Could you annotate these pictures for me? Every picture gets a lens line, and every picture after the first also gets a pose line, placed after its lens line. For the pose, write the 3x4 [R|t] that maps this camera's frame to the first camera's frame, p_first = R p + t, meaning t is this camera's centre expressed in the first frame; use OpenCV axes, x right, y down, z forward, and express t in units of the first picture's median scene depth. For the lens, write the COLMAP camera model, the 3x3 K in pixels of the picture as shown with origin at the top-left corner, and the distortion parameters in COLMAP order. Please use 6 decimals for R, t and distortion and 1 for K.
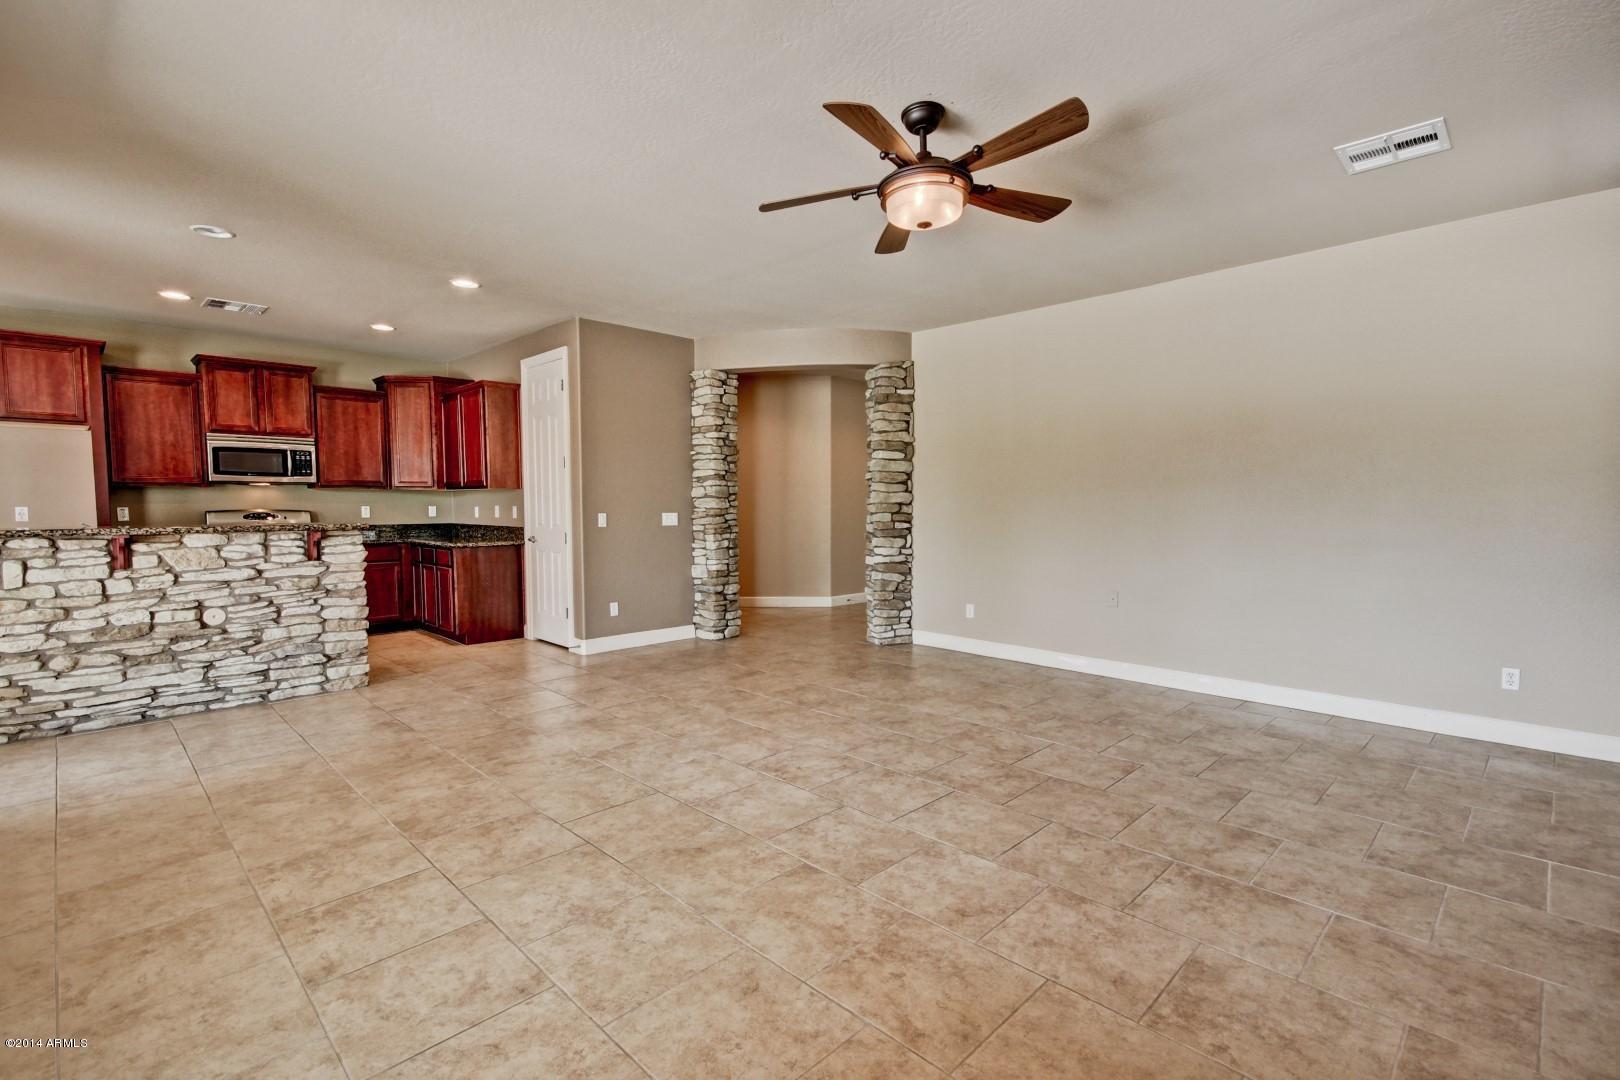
lens RADIAL K [[743.1, 0, 816.2], [0, 743.1, 551.8], [0, 0, 1]] dist [0.013365, -0.005844]
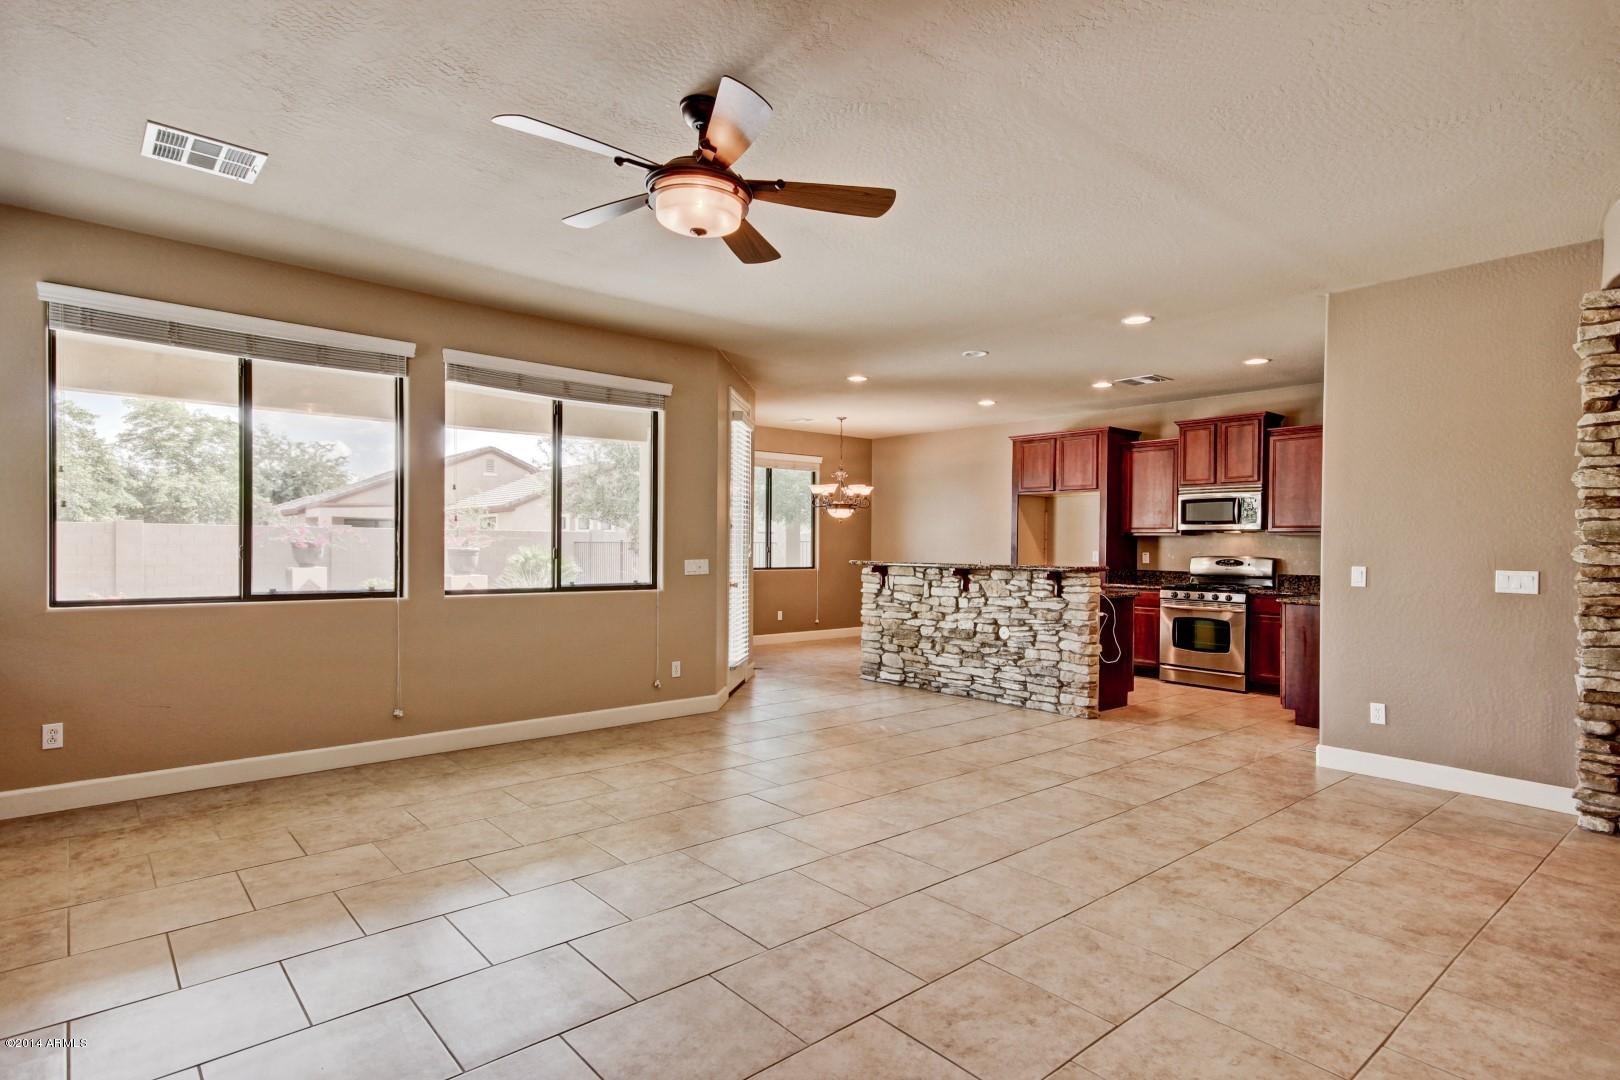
lens RADIAL K [[836.4, 0, 822.3], [0, 836.4, 545.6], [0, 0, 1]] dist [0.032109, -0.002838]
pose [[-0.069983, 0.000226, -0.997548, 0.739148], [-0.075580, 0.997124, 0.005528, -0.054397], [0.994681, 0.075782, -0.069764, 0.806147]]
